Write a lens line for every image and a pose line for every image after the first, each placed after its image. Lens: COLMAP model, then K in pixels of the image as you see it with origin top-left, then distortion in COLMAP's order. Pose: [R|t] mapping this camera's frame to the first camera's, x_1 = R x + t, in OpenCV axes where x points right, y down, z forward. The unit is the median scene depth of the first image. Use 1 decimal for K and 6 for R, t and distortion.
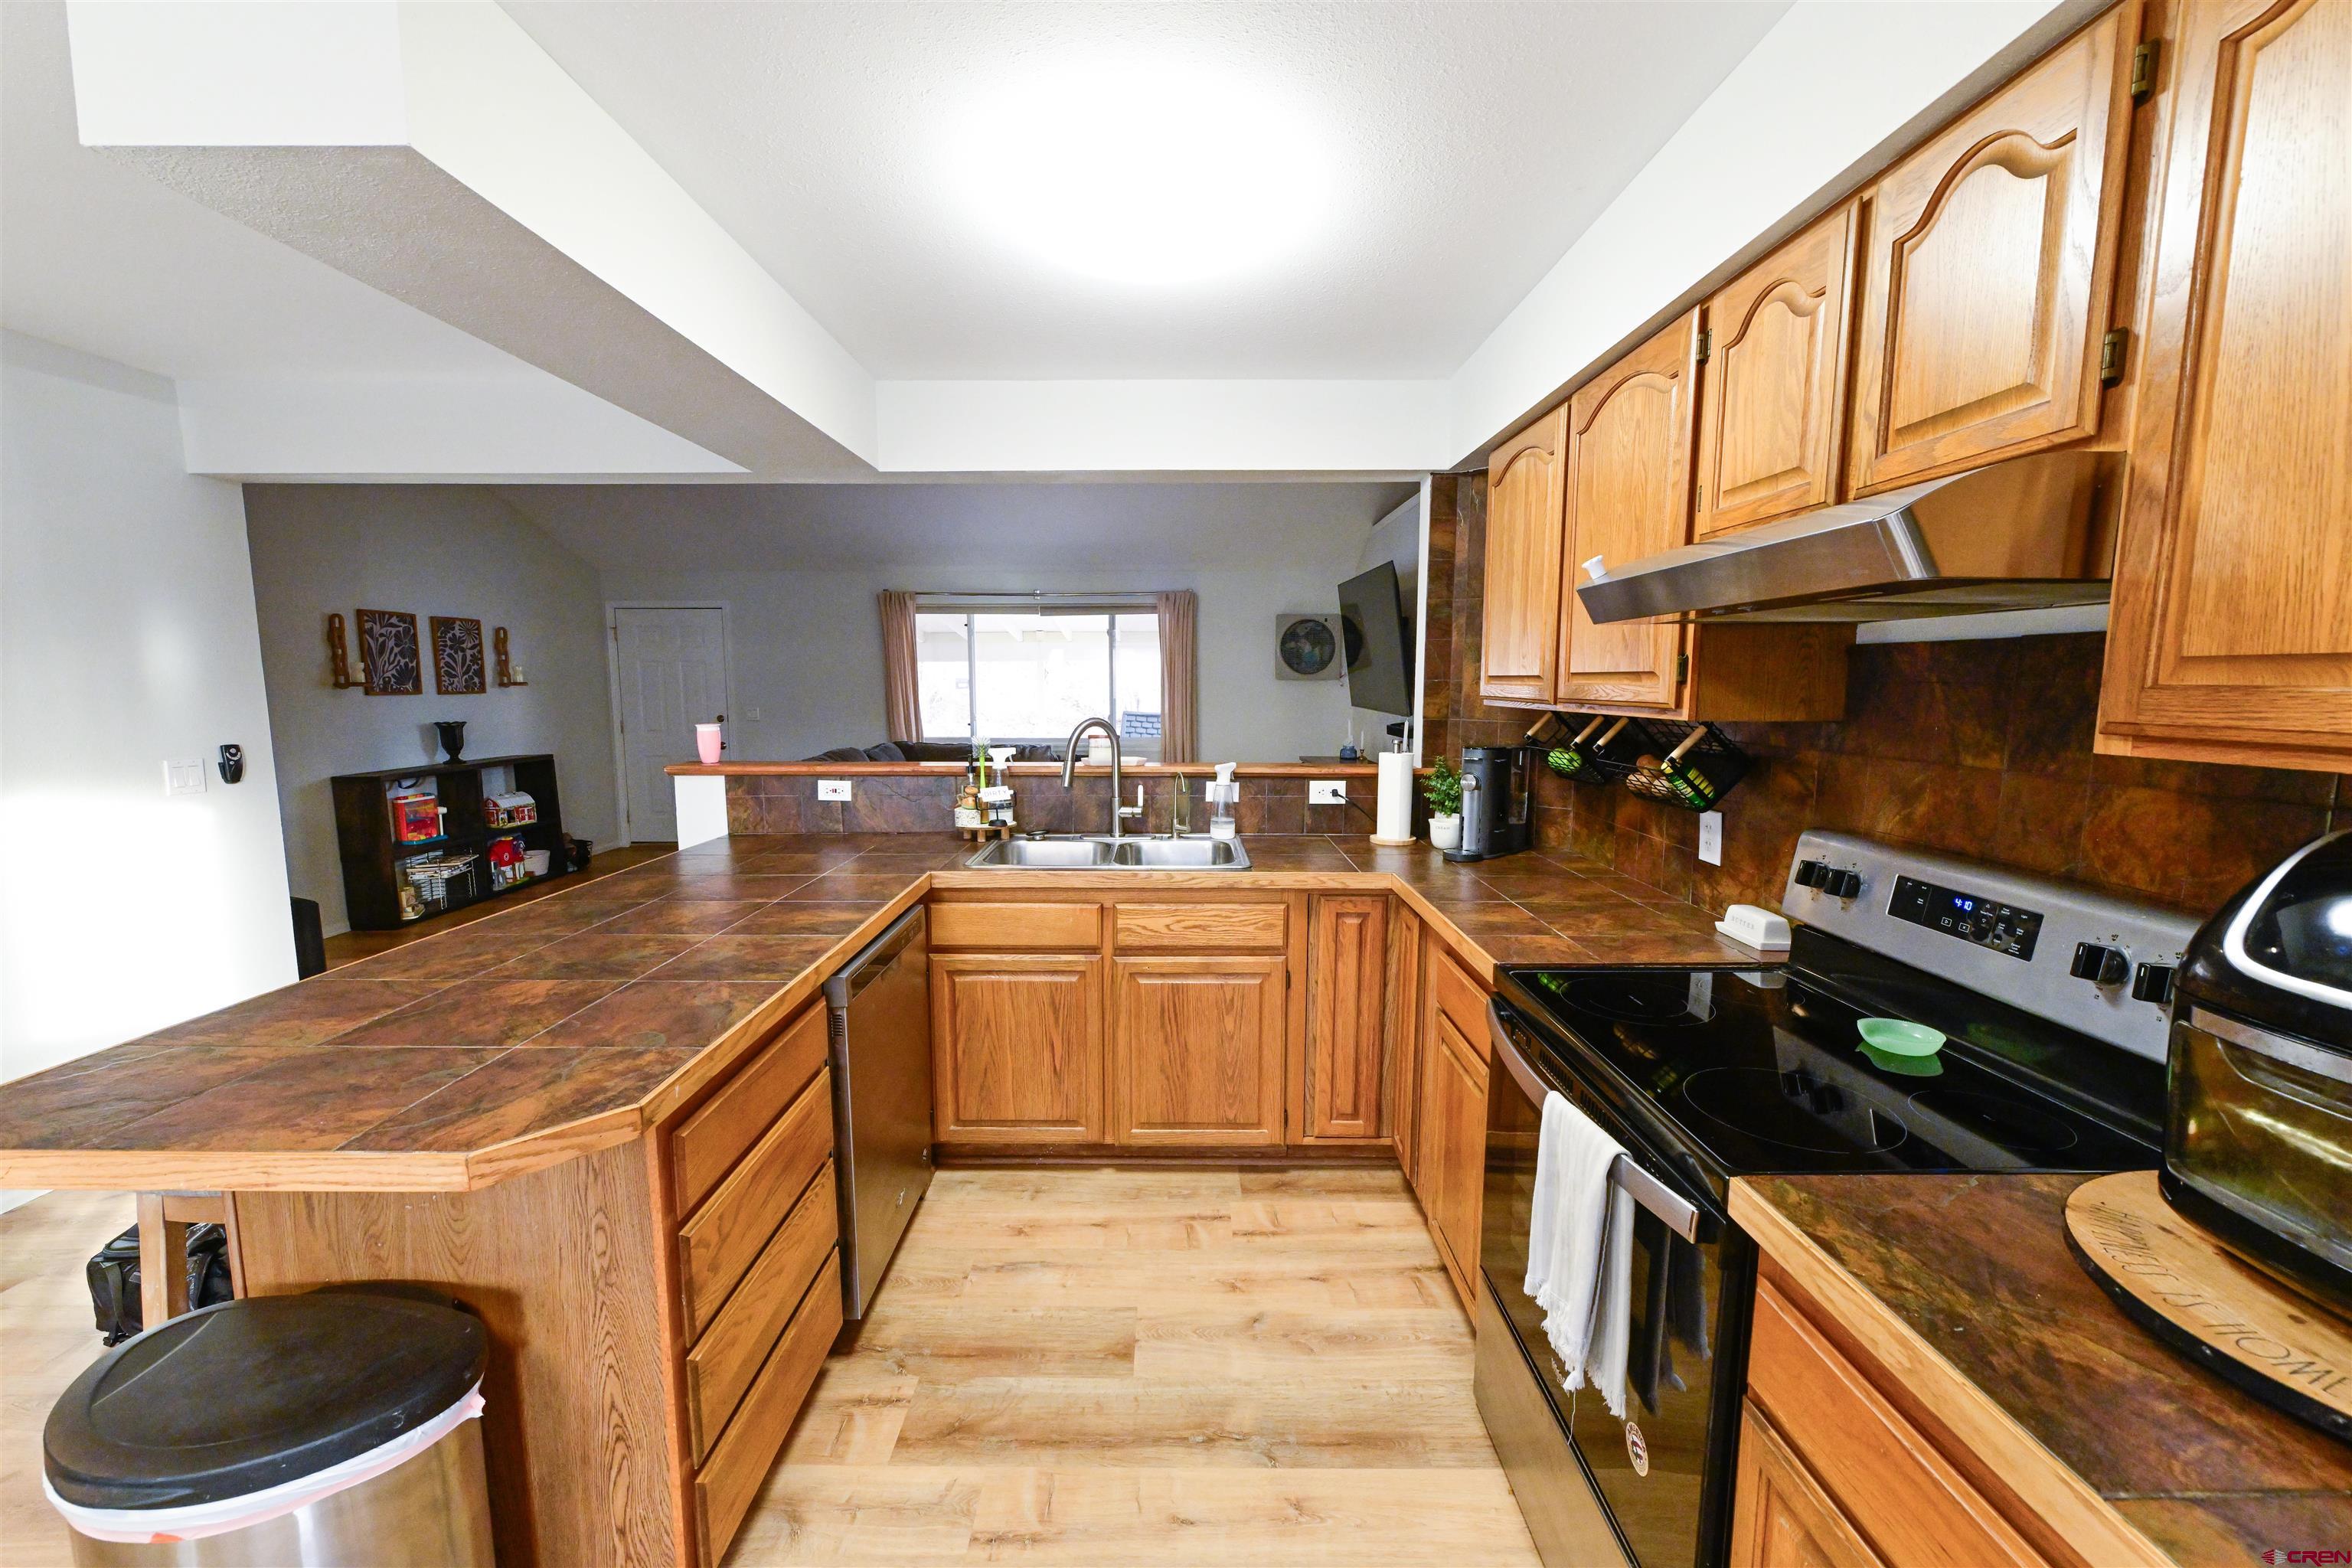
lens RADIAL K [[924.0, 0, 1174.6], [0, 924.0, 788.3], [0, 0, 1]] dist [0.001266, -0.000875]
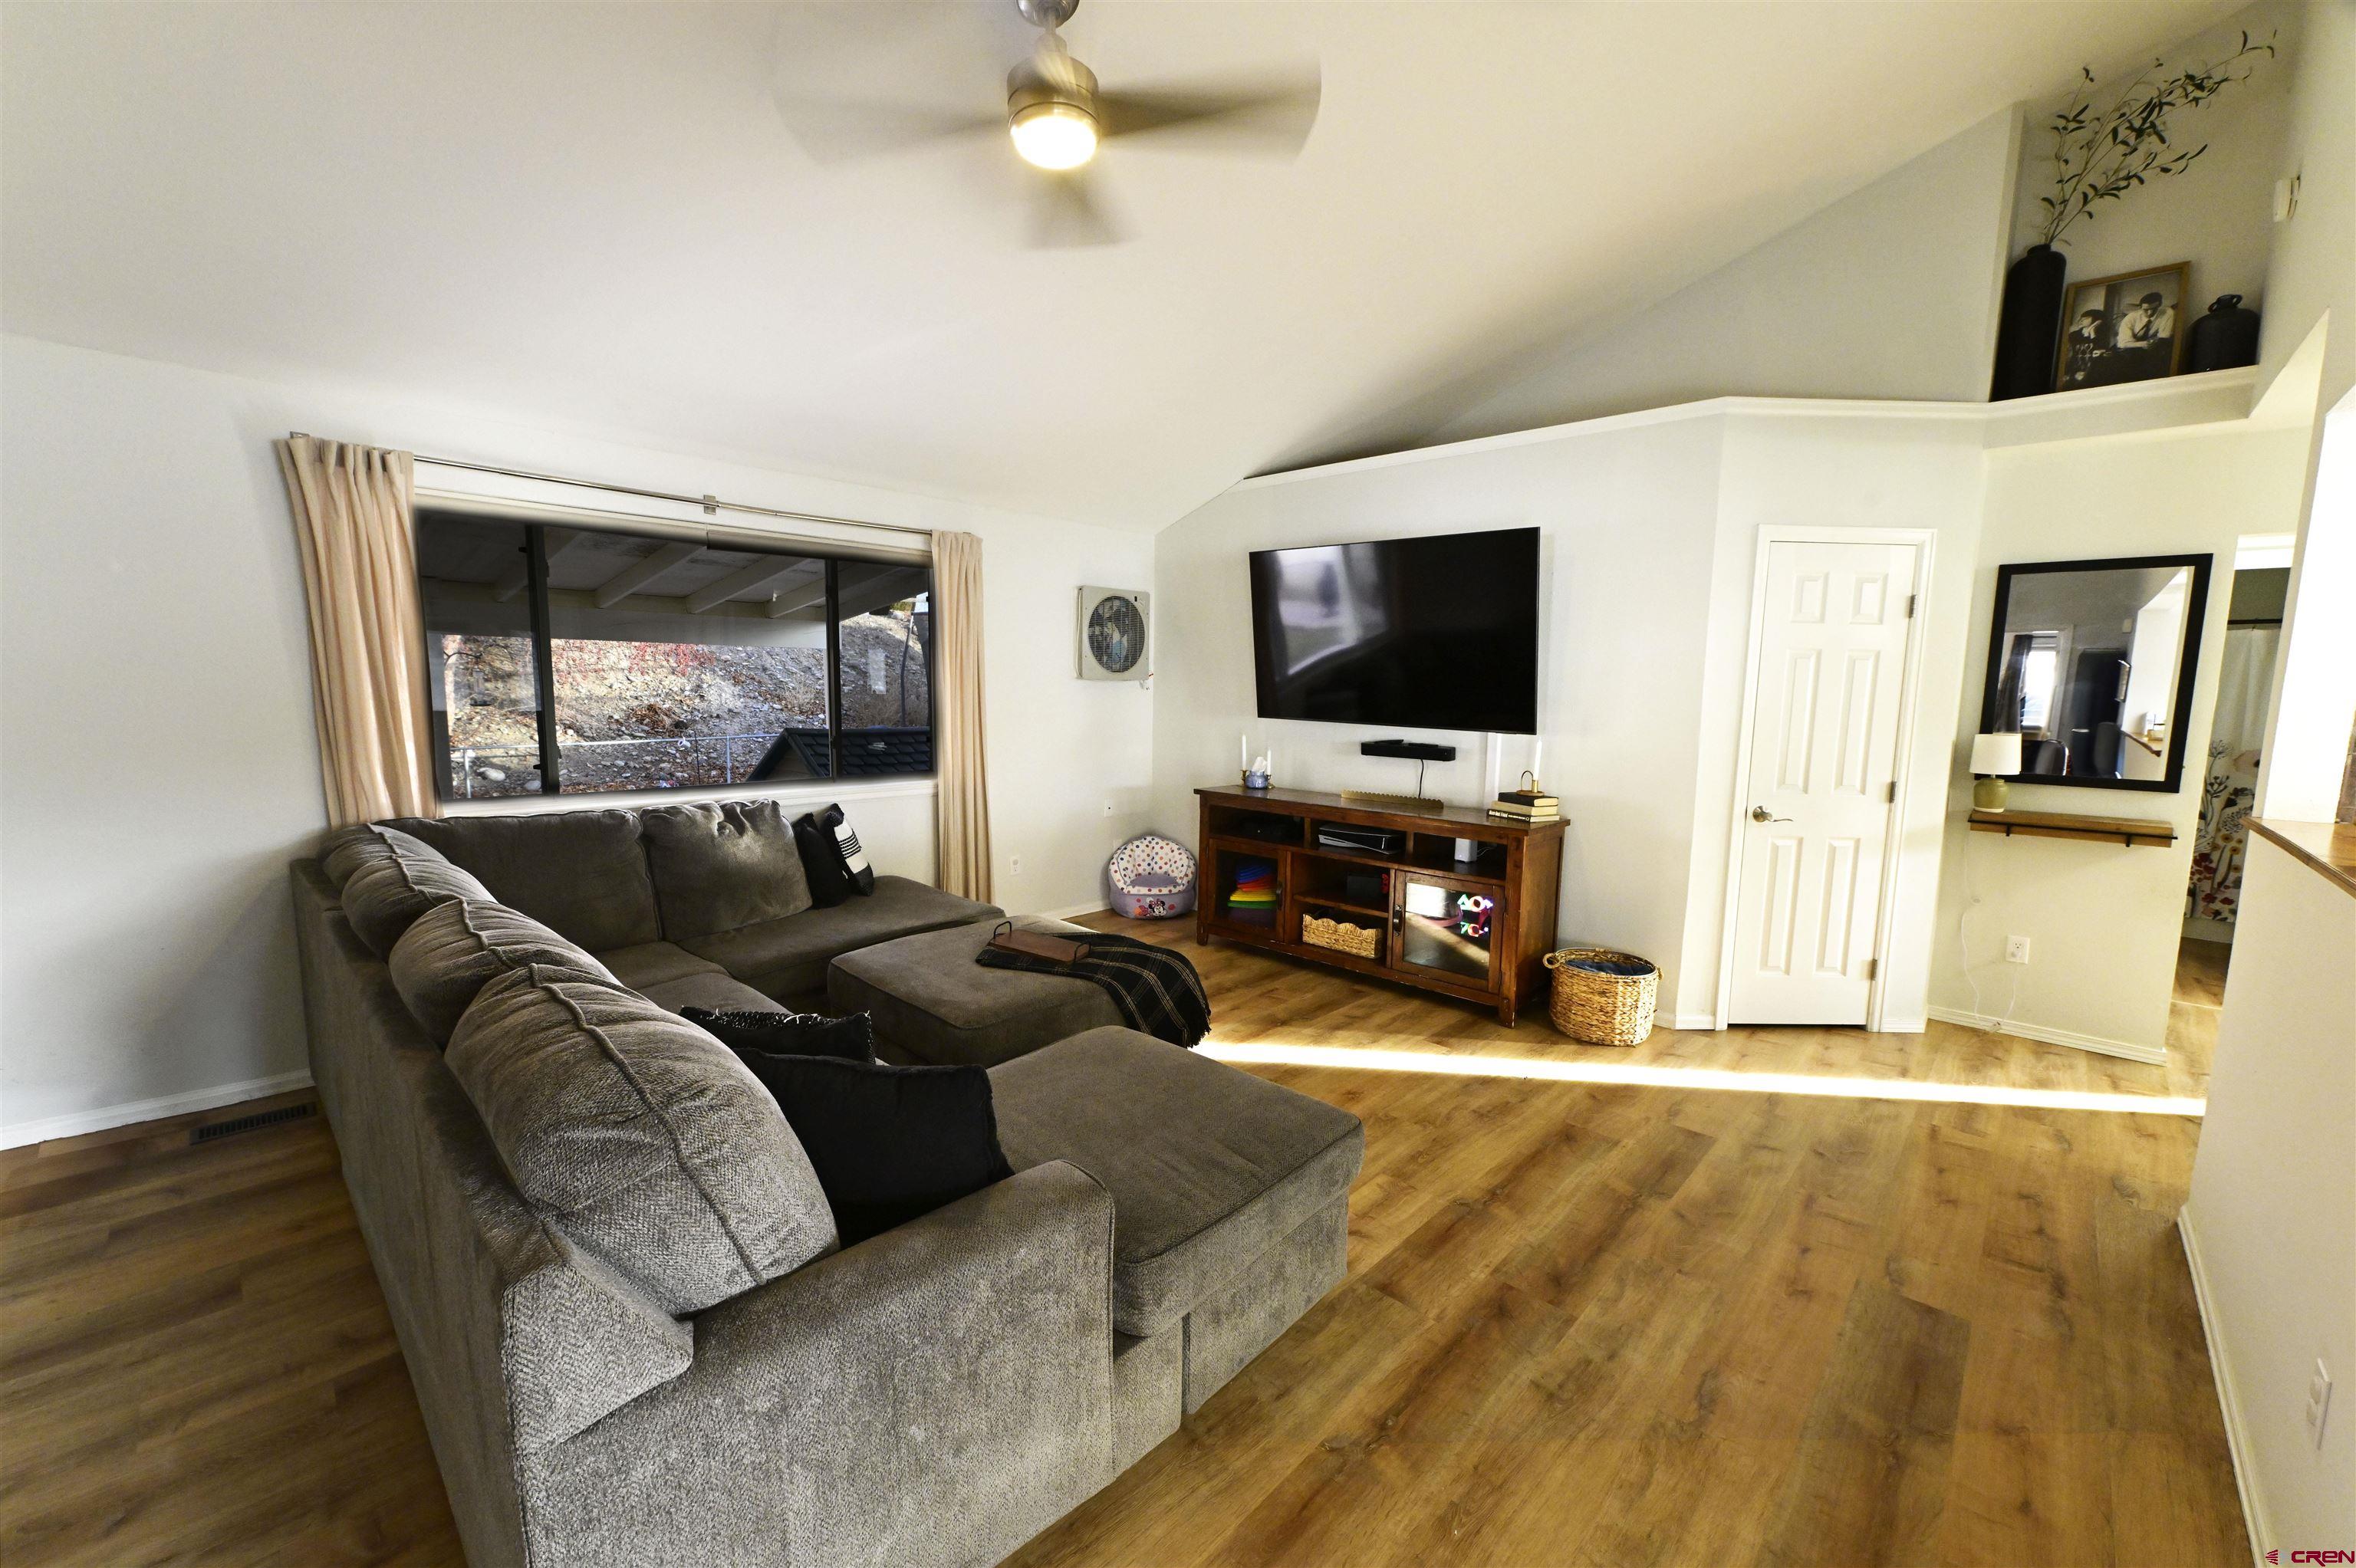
lens RADIAL K [[925.5, 0, 1185.3], [0, 925.5, 793.2], [0, 0, 1]] dist [0.001266, -0.000875]
pose [[0.685404, -0.082302, 0.723497, -1.329223], [0.070176, 0.996433, 0.046868, -0.219522], [-0.724774, 0.018648, 0.688734, 1.722988]]
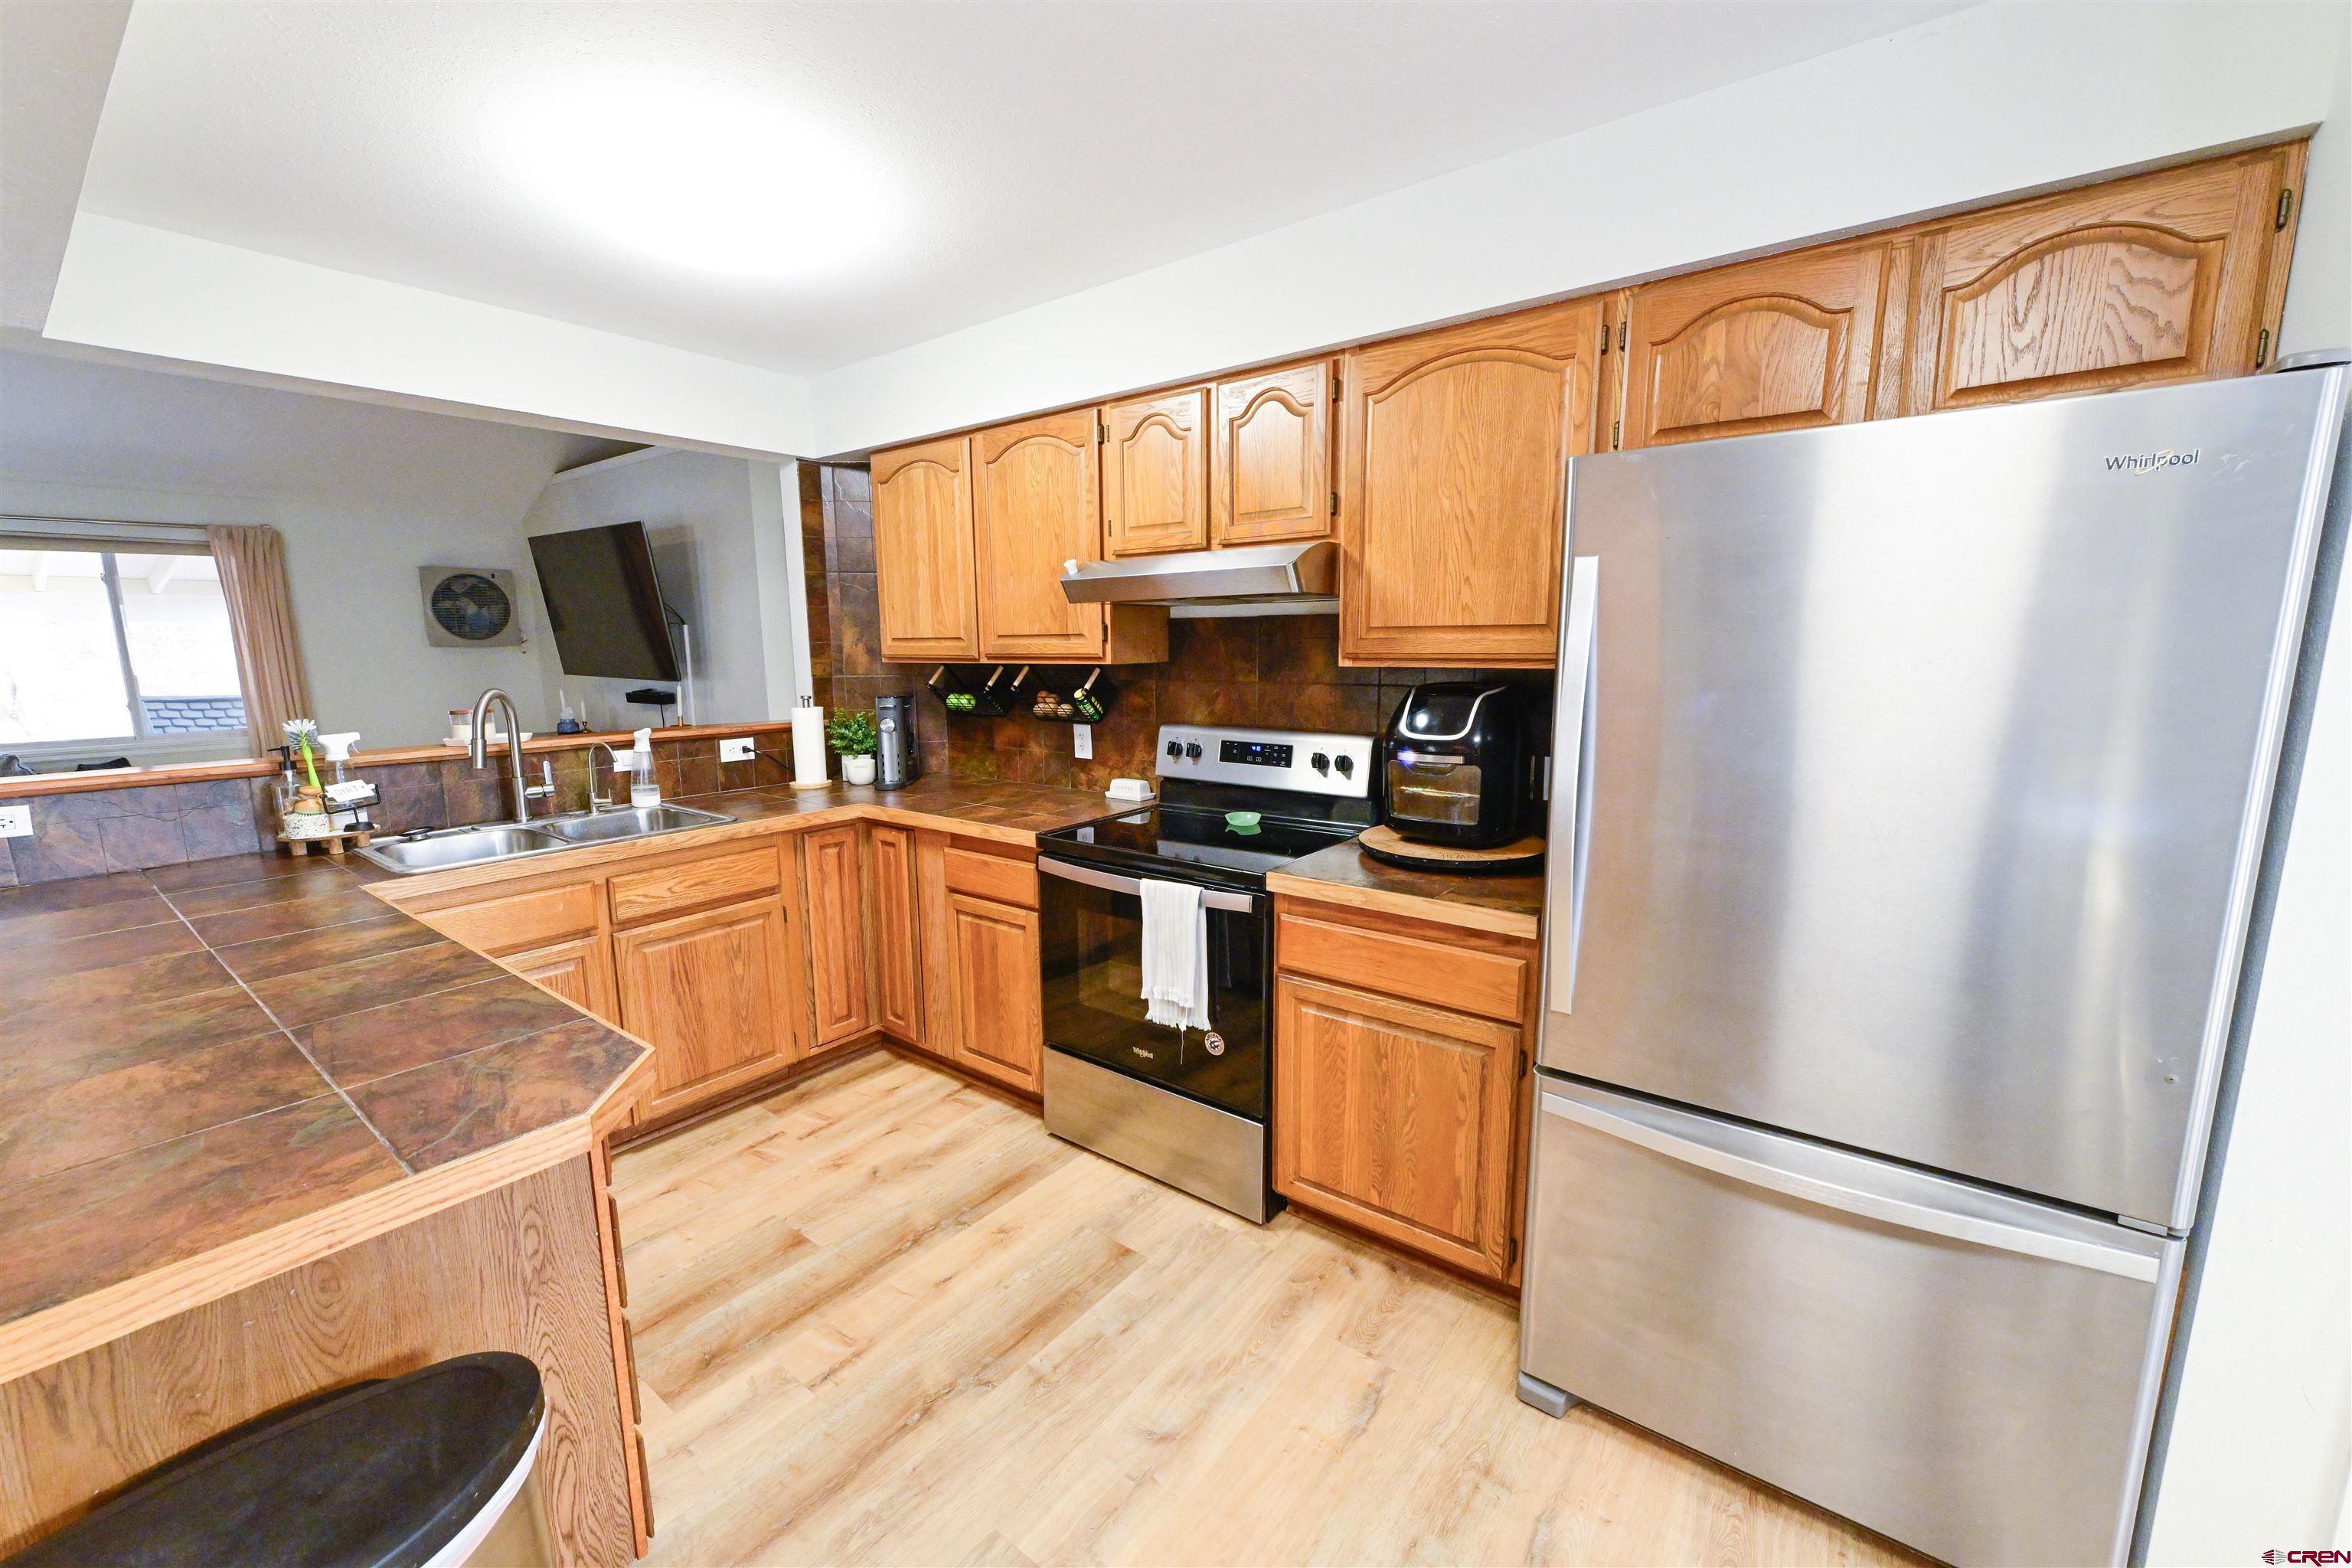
lens RADIAL K [[924.0, 0, 1168.0], [0, 924.0, 784.0], [0, 0, 1]] dist [0.001266, -0.000875]
pose [[0.611520, -0.128520, 0.780722, -0.549295], [0.102765, 0.991263, 0.082685, 0.009764], [-0.784527, 0.029667, 0.619384, -0.066280]]
